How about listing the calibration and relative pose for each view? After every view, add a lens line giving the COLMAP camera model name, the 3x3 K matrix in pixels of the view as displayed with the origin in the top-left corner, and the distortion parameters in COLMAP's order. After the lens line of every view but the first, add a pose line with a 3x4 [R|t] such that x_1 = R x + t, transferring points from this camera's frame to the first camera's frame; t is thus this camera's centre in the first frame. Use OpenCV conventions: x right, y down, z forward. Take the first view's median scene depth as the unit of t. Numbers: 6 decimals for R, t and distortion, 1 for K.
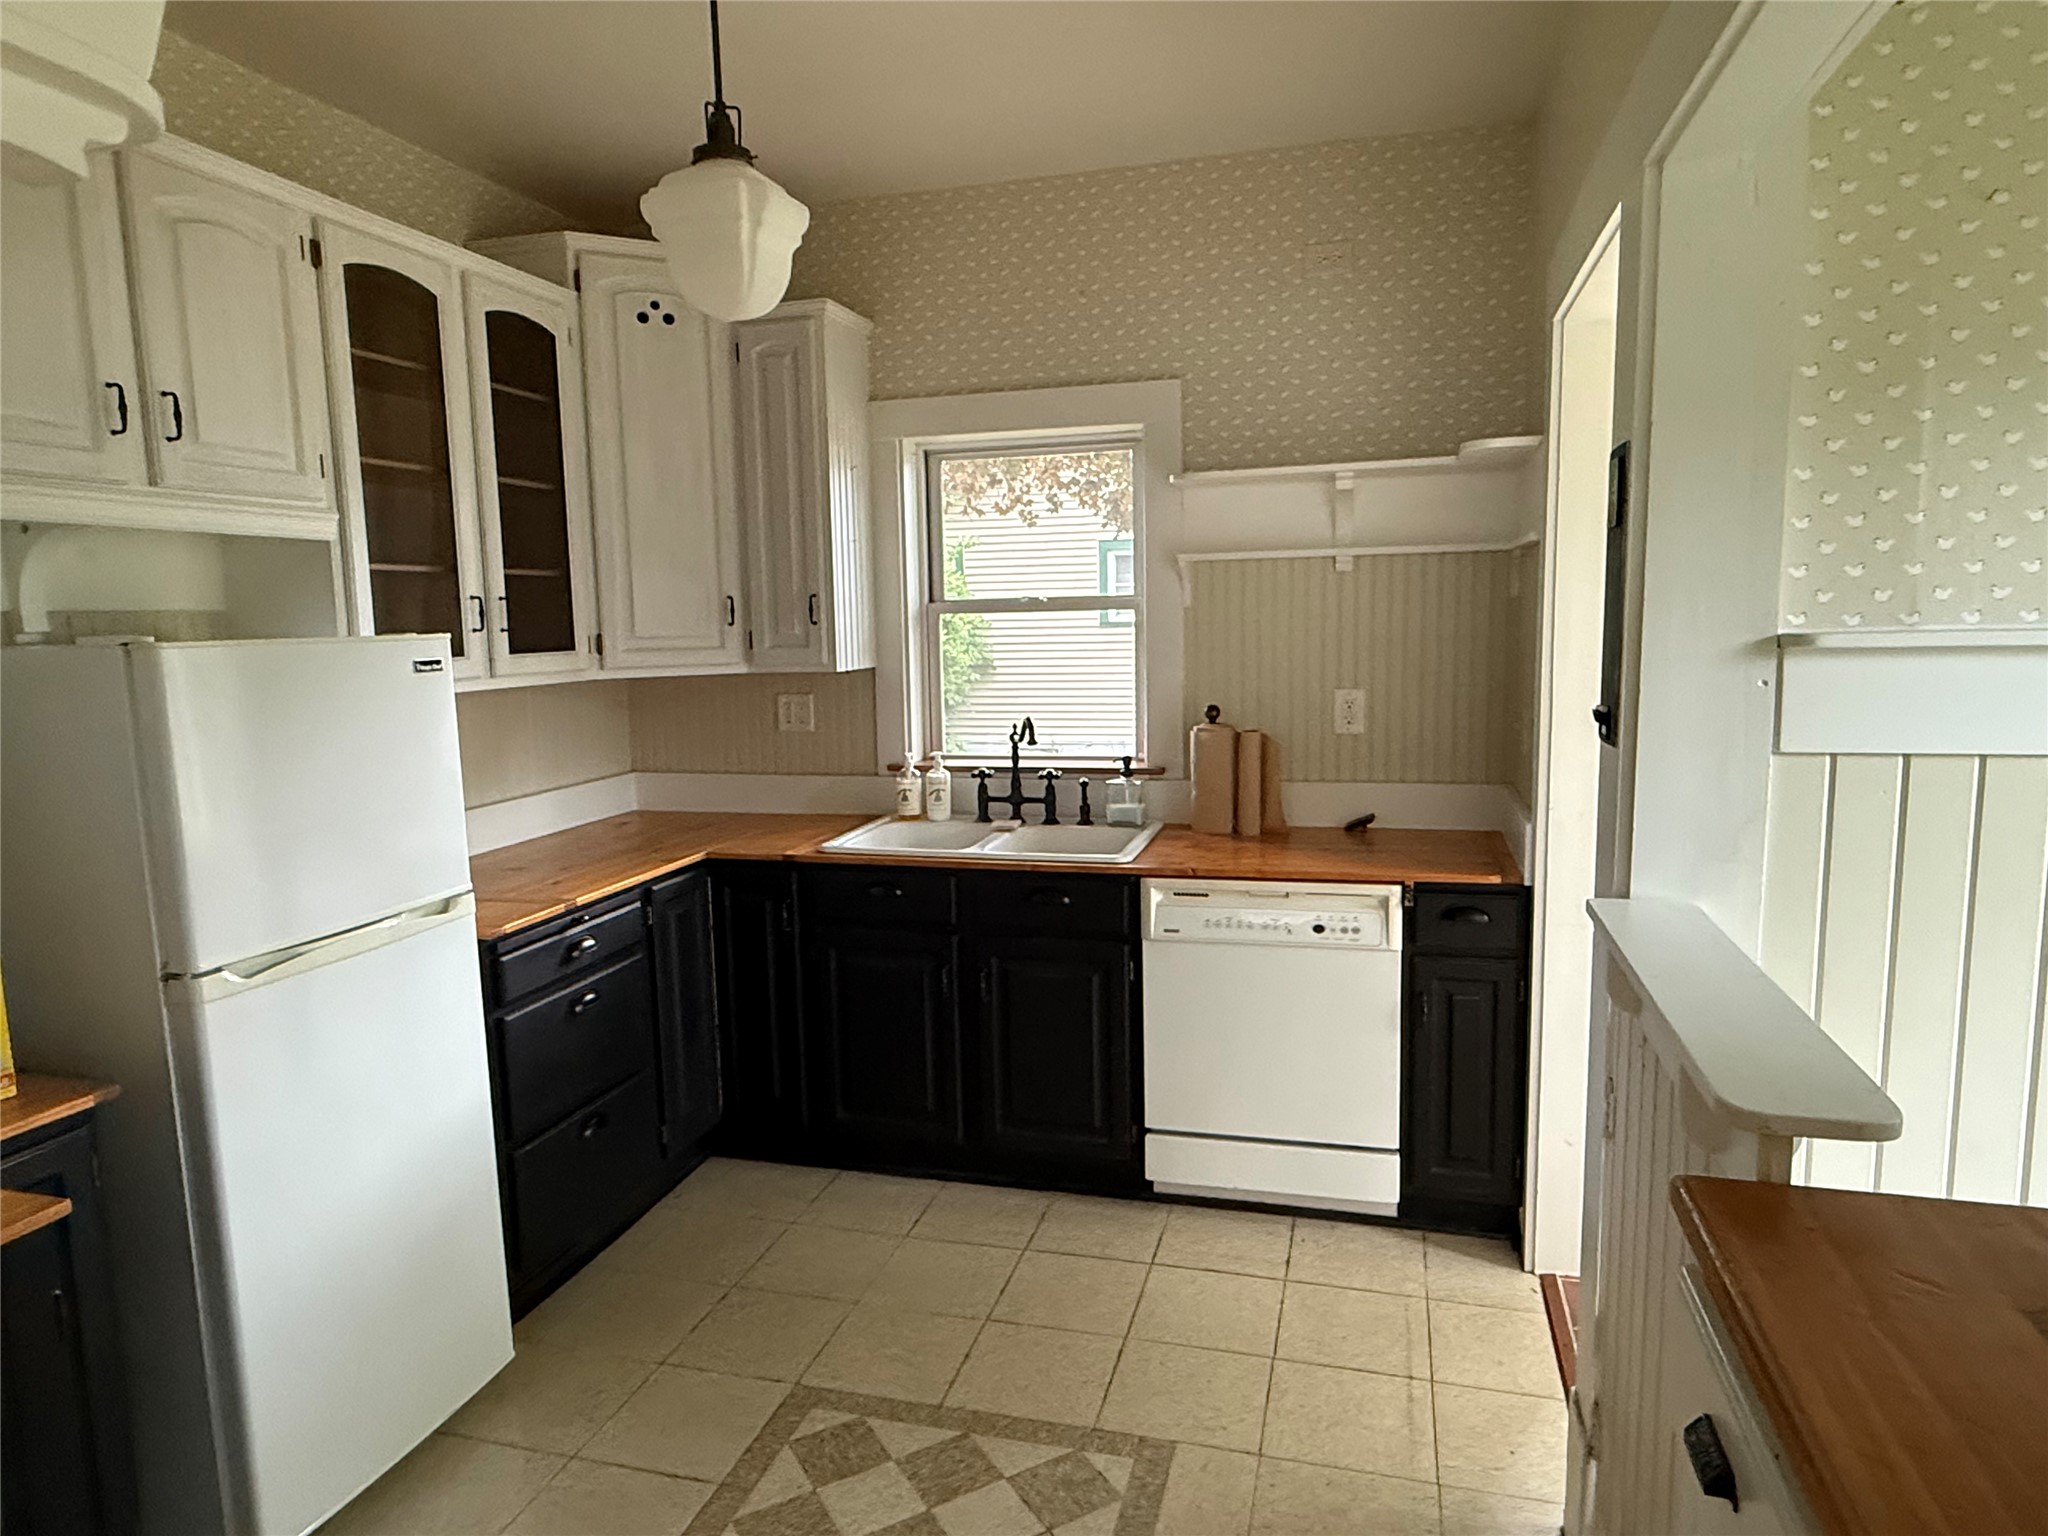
lens RADIAL K [[1270.3, 0, 1021.9], [0, 1270.3, 774.0], [0, 0, 1]] dist [-0.000749, -0.000636]
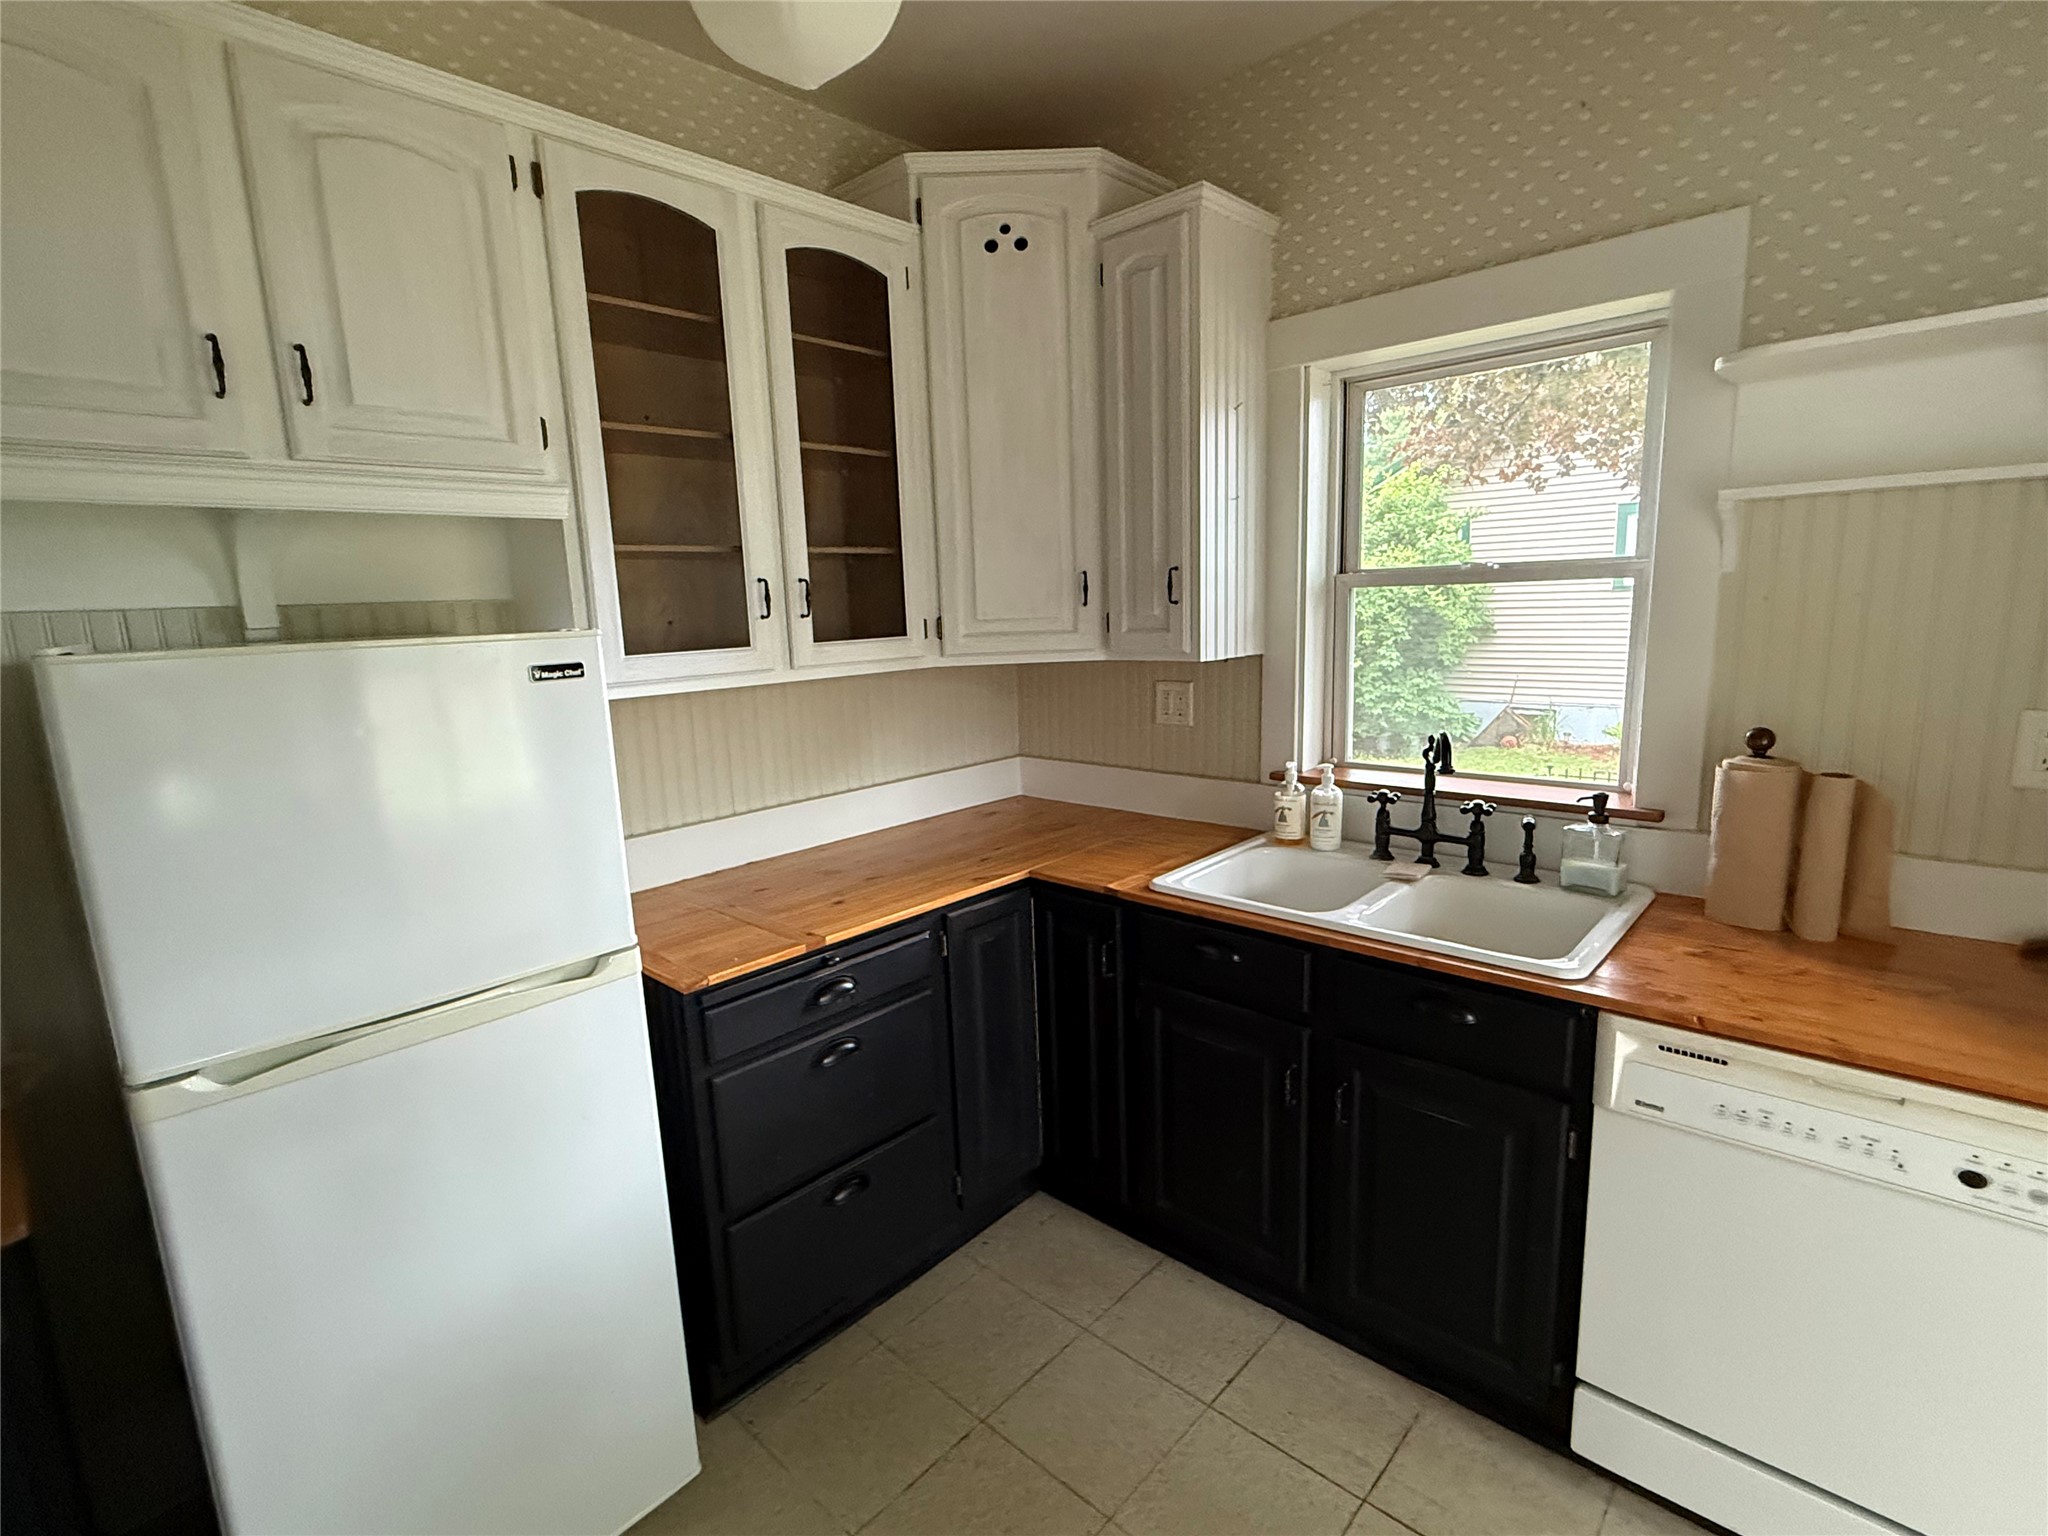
lens RADIAL K [[981.4, 0, 1023.9], [0, 981.4, 771.5], [0, 0, 1]] dist [-0.000971, -0.000289]
pose [[0.888105, 0.070414, -0.454214, 0.047515], [-0.040863, 0.996379, 0.074565, -0.054865], [0.457820, -0.047661, 0.887767, 0.400933]]
